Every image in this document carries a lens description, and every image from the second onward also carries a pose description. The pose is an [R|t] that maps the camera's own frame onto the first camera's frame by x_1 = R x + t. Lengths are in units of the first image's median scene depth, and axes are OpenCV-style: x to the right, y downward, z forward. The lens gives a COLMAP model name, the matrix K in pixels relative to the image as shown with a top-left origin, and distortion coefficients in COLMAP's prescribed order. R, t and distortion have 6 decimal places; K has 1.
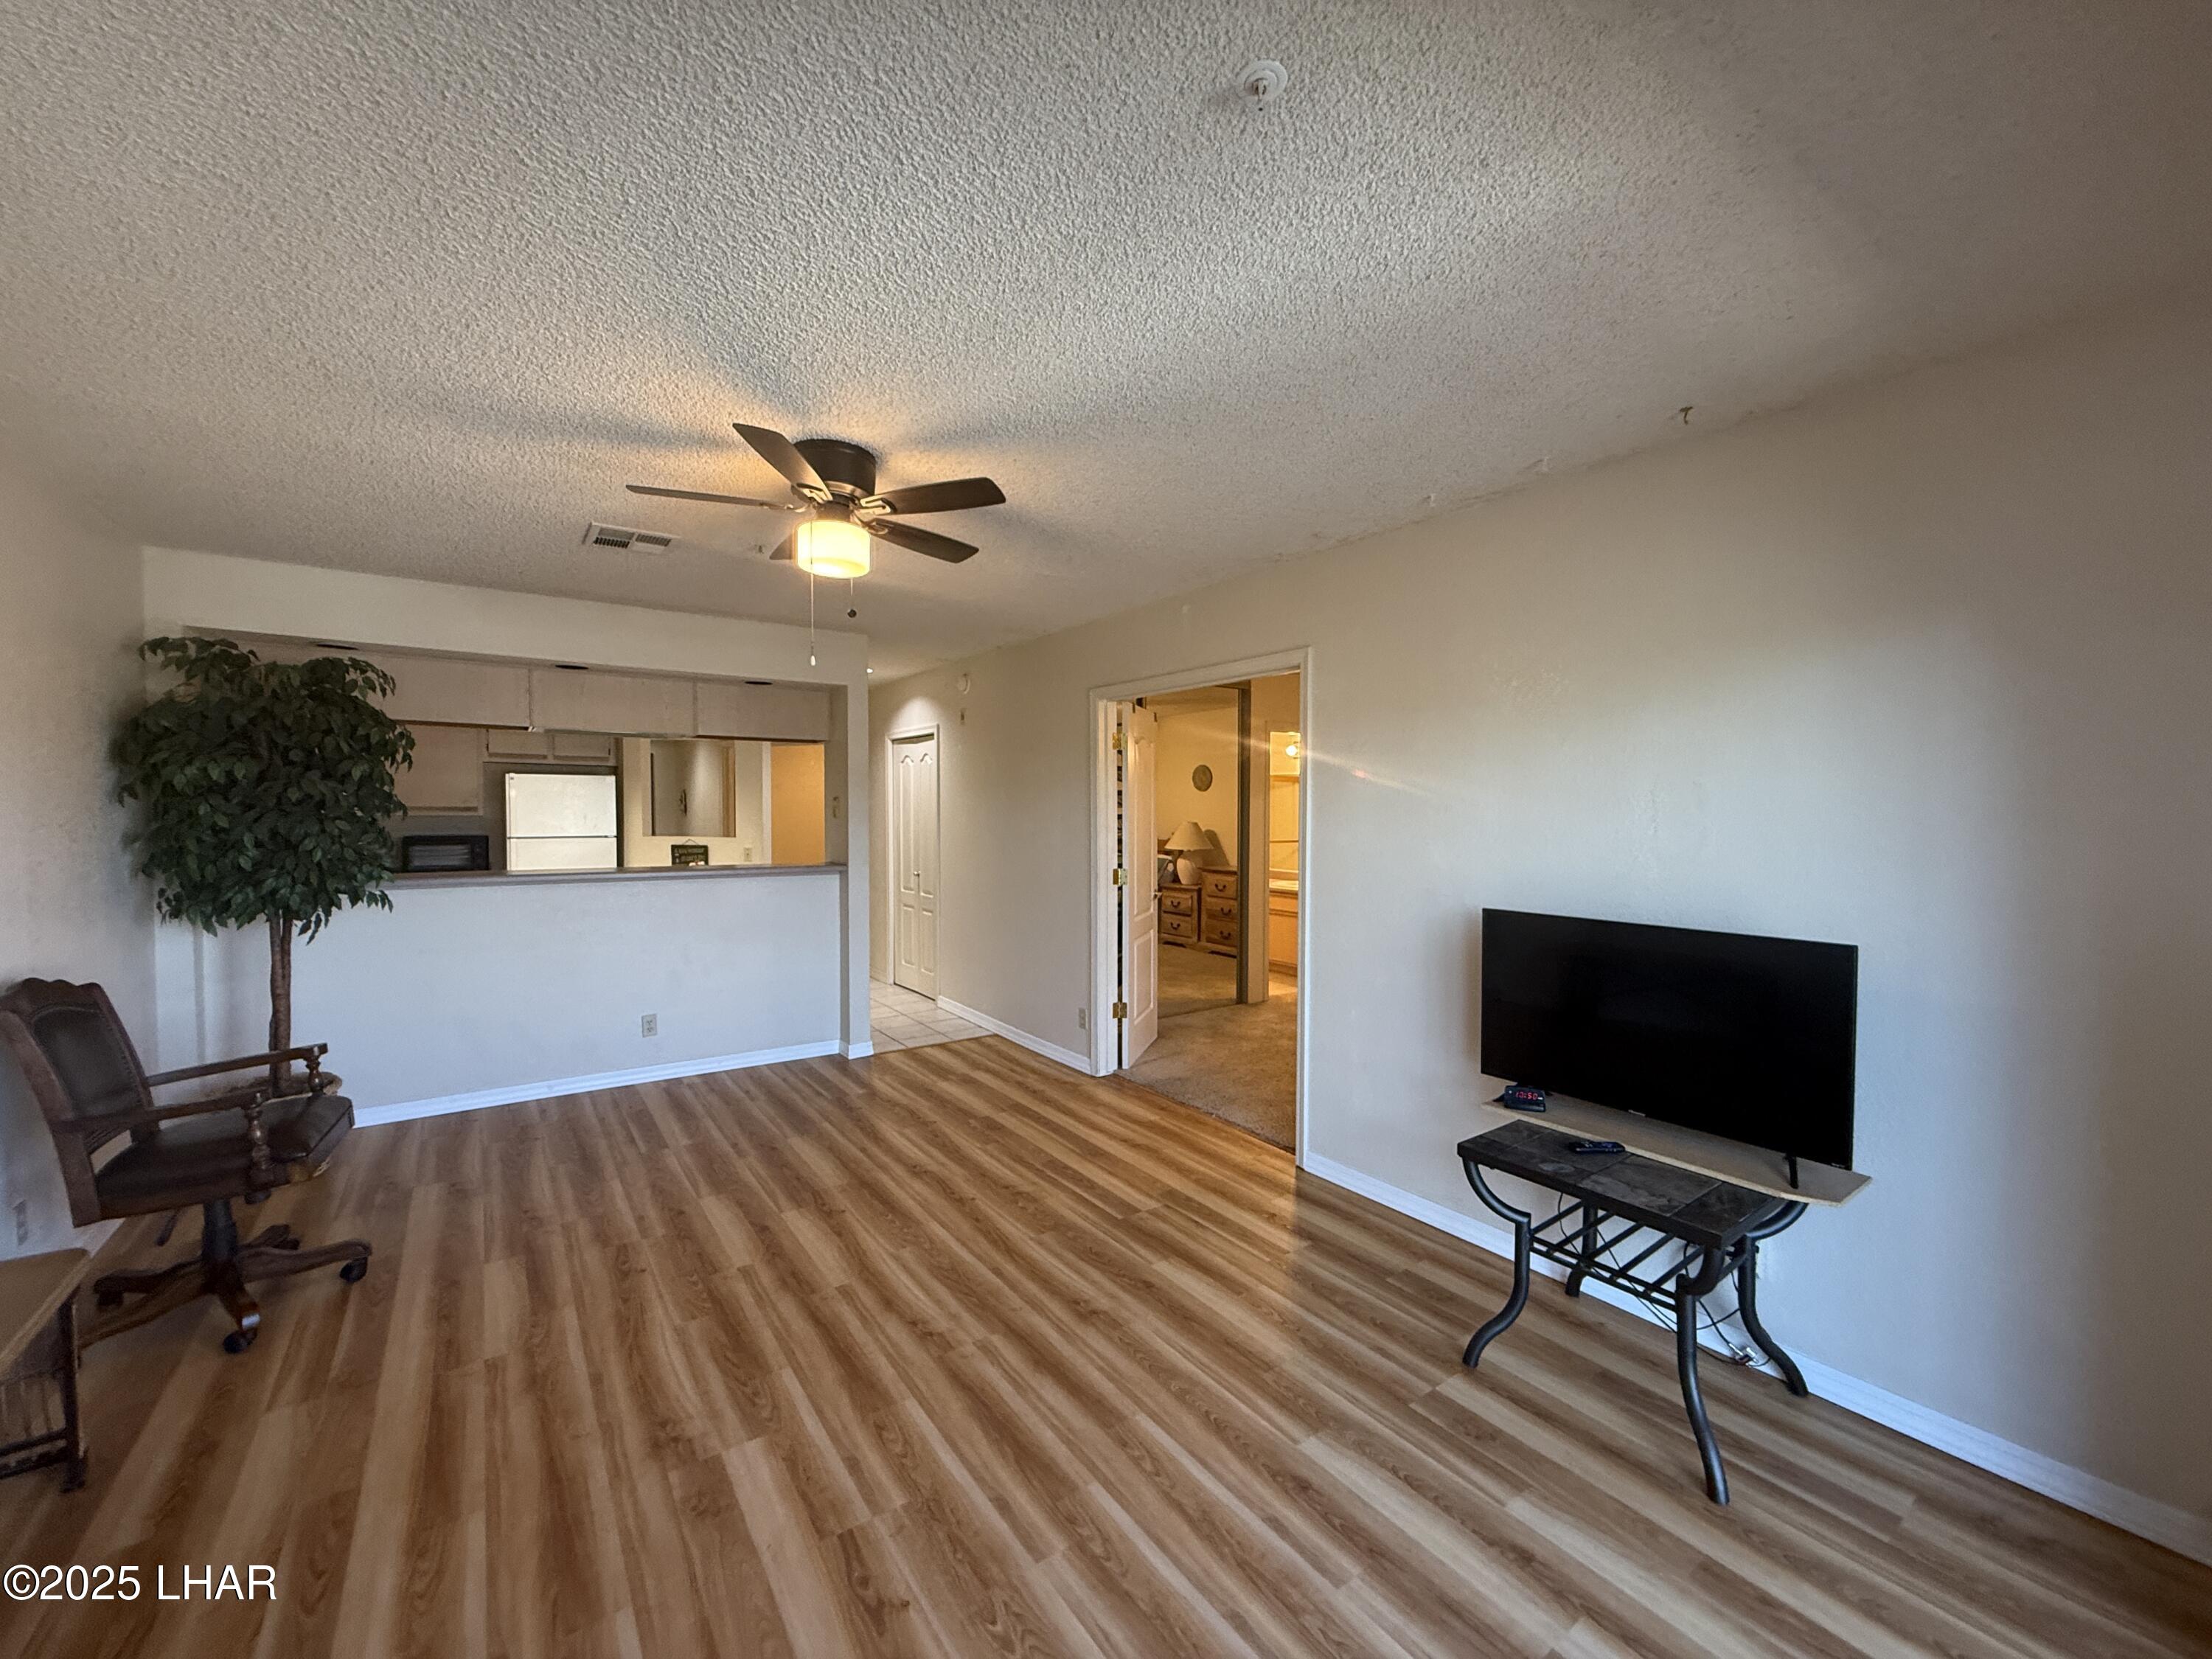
lens RADIAL K [[883.0, 0, 1099.7], [0, 883.0, 832.3], [0, 0, 1]] dist [0.000078, 0.000049]
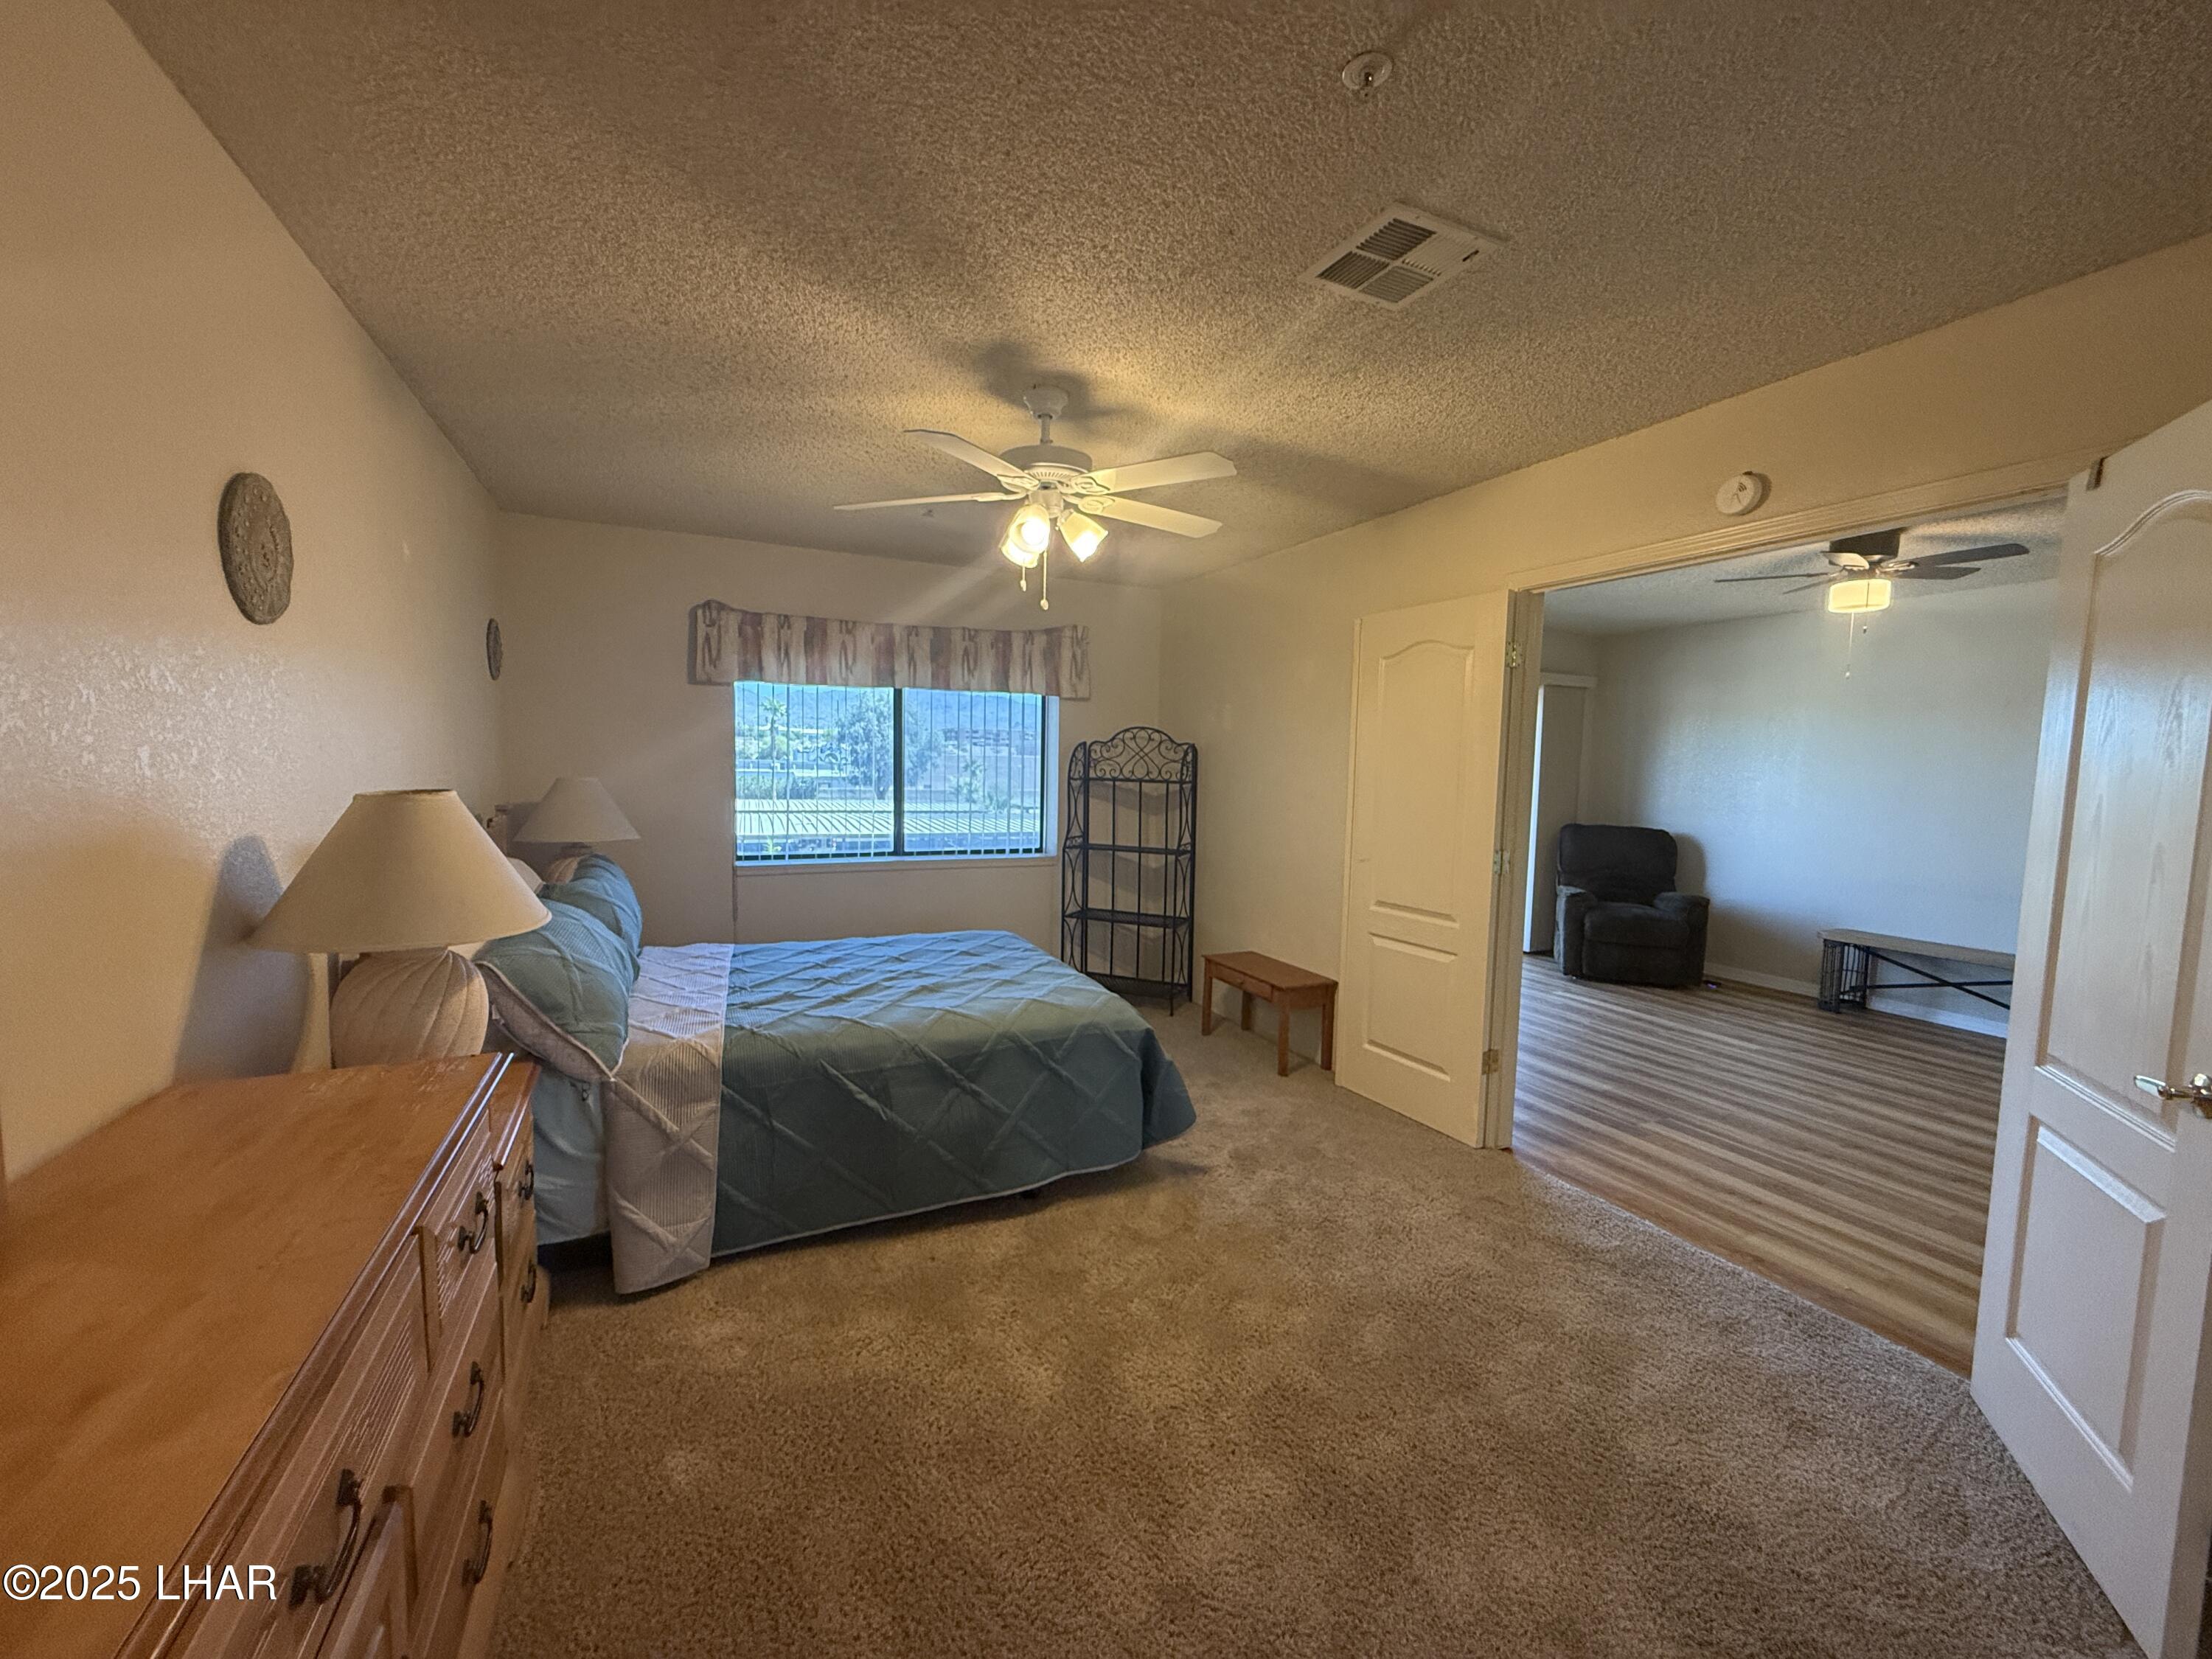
lens RADIAL K [[883.0, 0, 1119.1], [0, 883.0, 834.1], [0, 0, 1]] dist [0.000078, 0.000049]
pose [[-0.986183, -0.036568, 0.161572, 0.603578], [-0.019533, 0.994196, 0.105792, -0.040736], [-0.164503, 0.101174, -0.981174, 2.394338]]
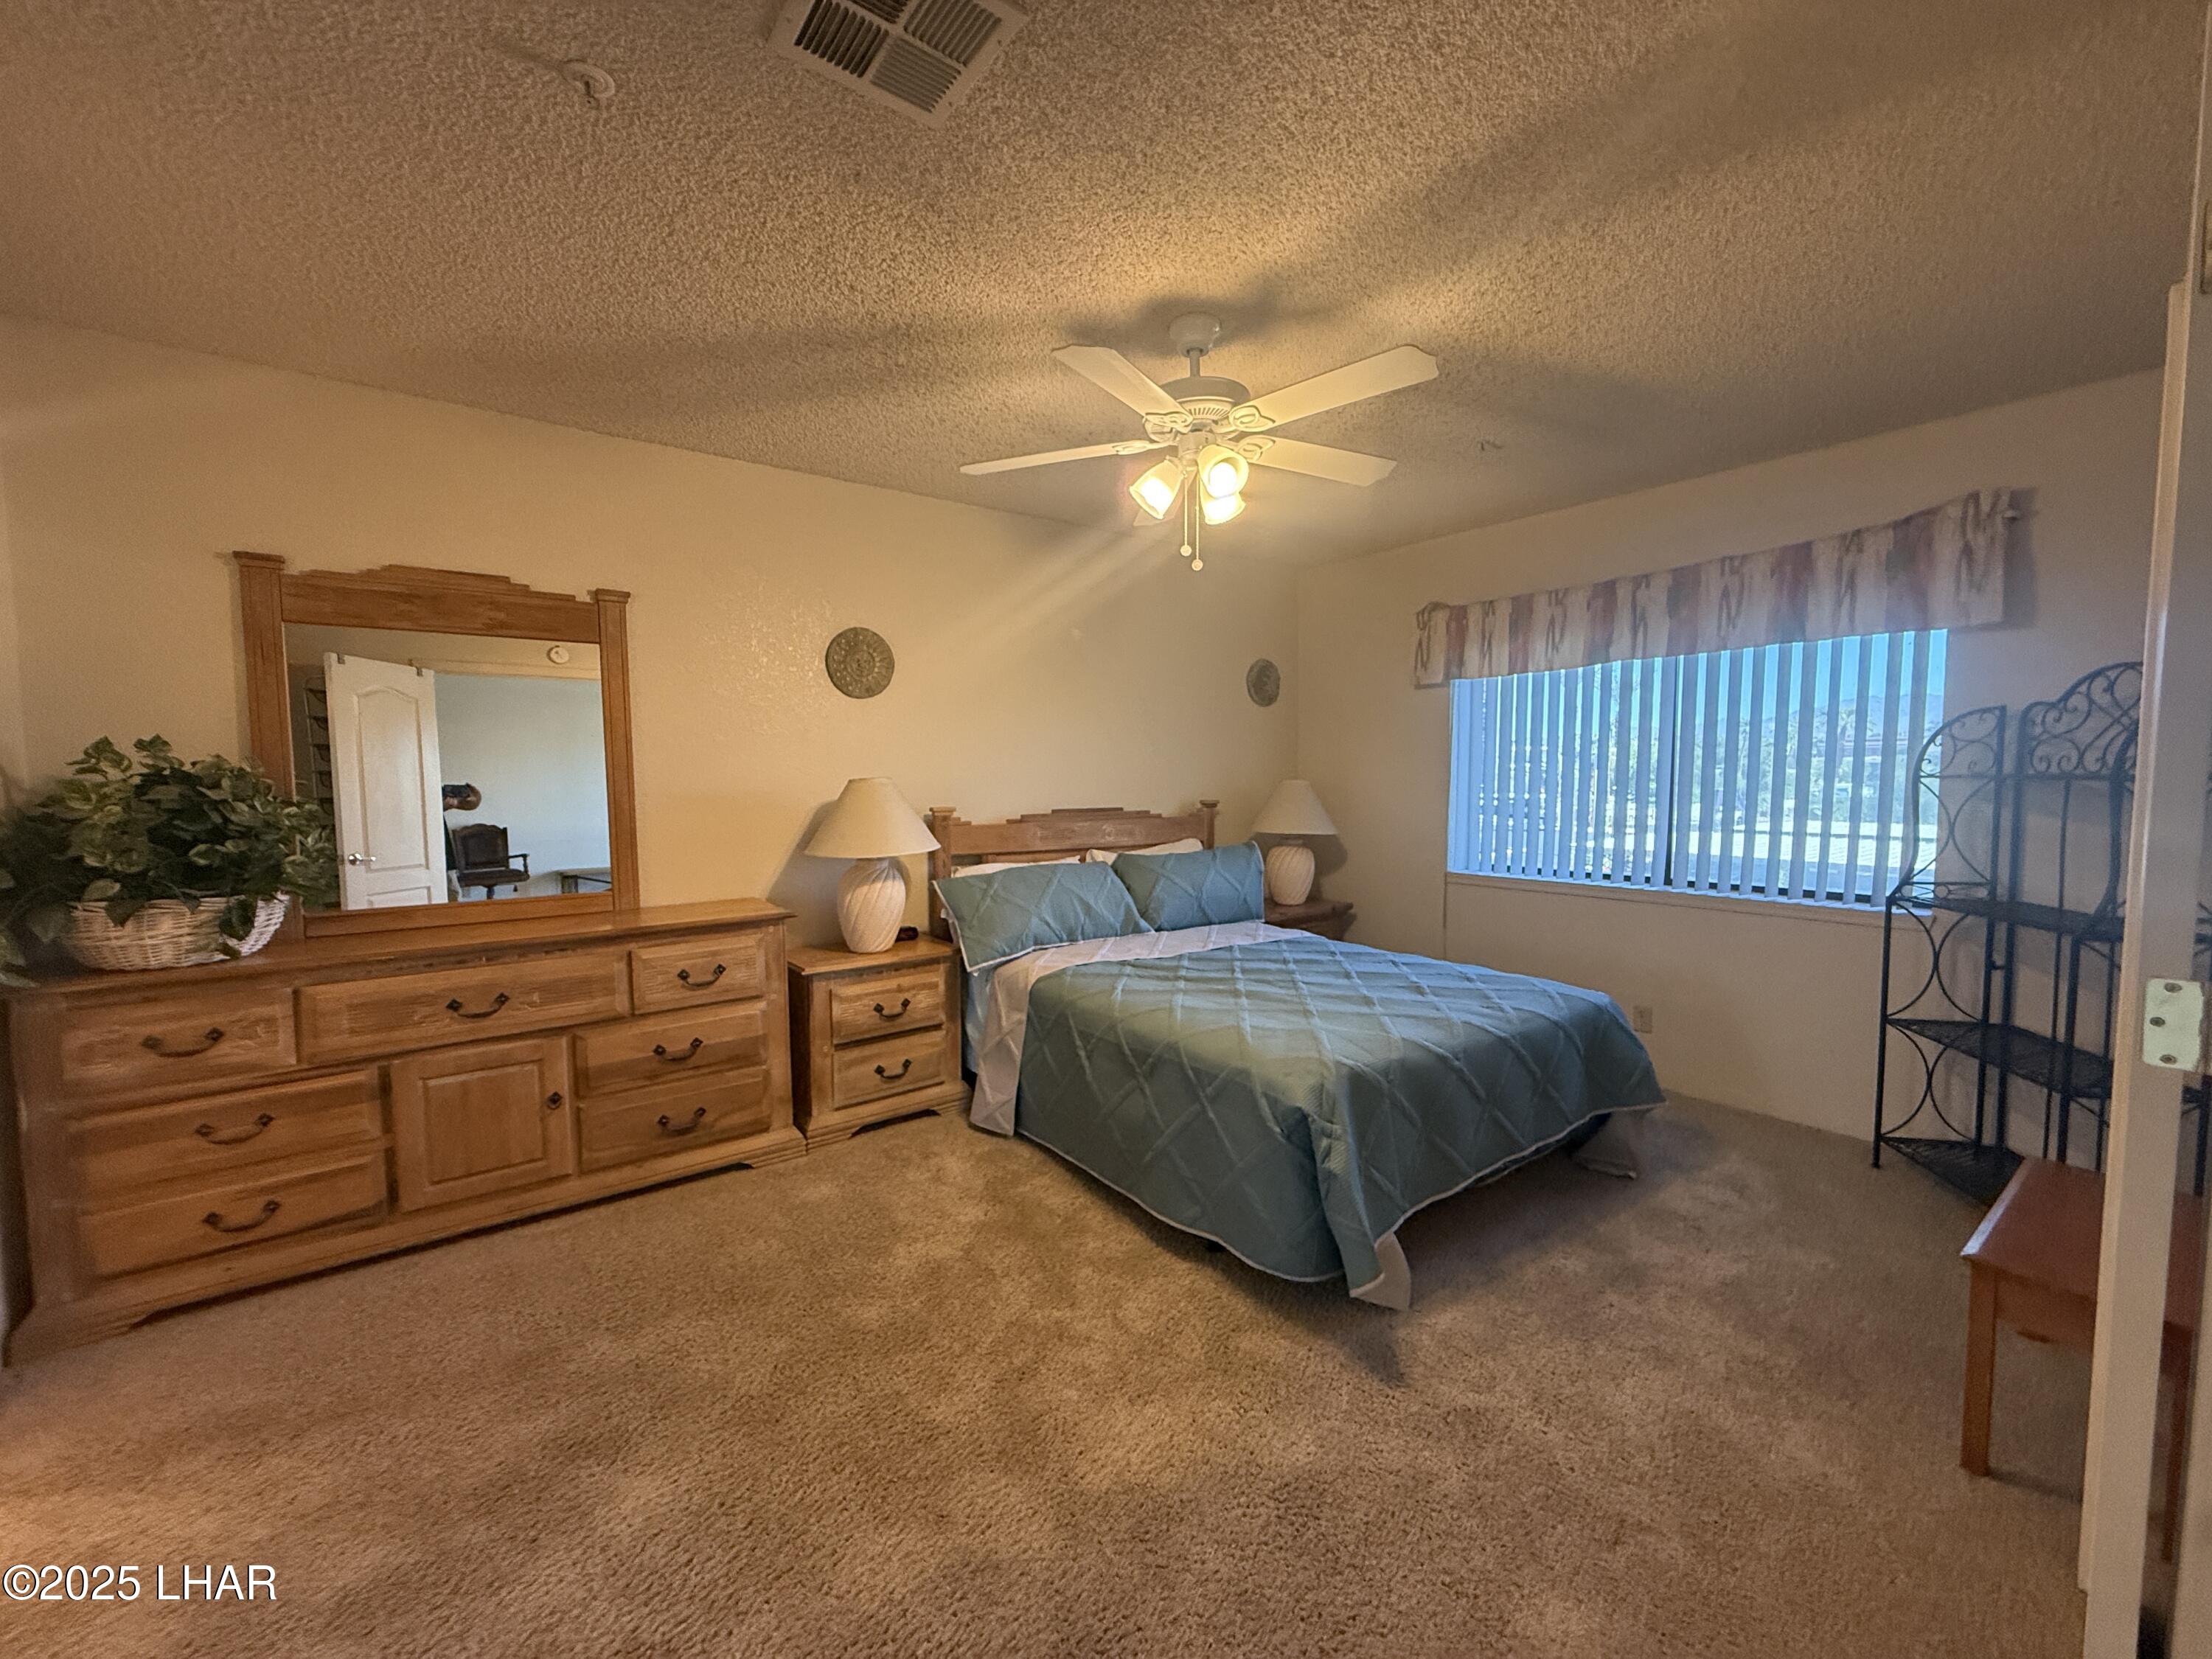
lens RADIAL K [[883.0, 0, 1098.2], [0, 883.0, 830.0], [0, 0, 1]] dist [0.000078, 0.000049]
pose [[-0.029785, -0.066379, 0.997350, 0.056746], [0.031126, 0.997247, 0.067302, 0.001411], [-0.999072, 0.033048, -0.027637, 1.646084]]
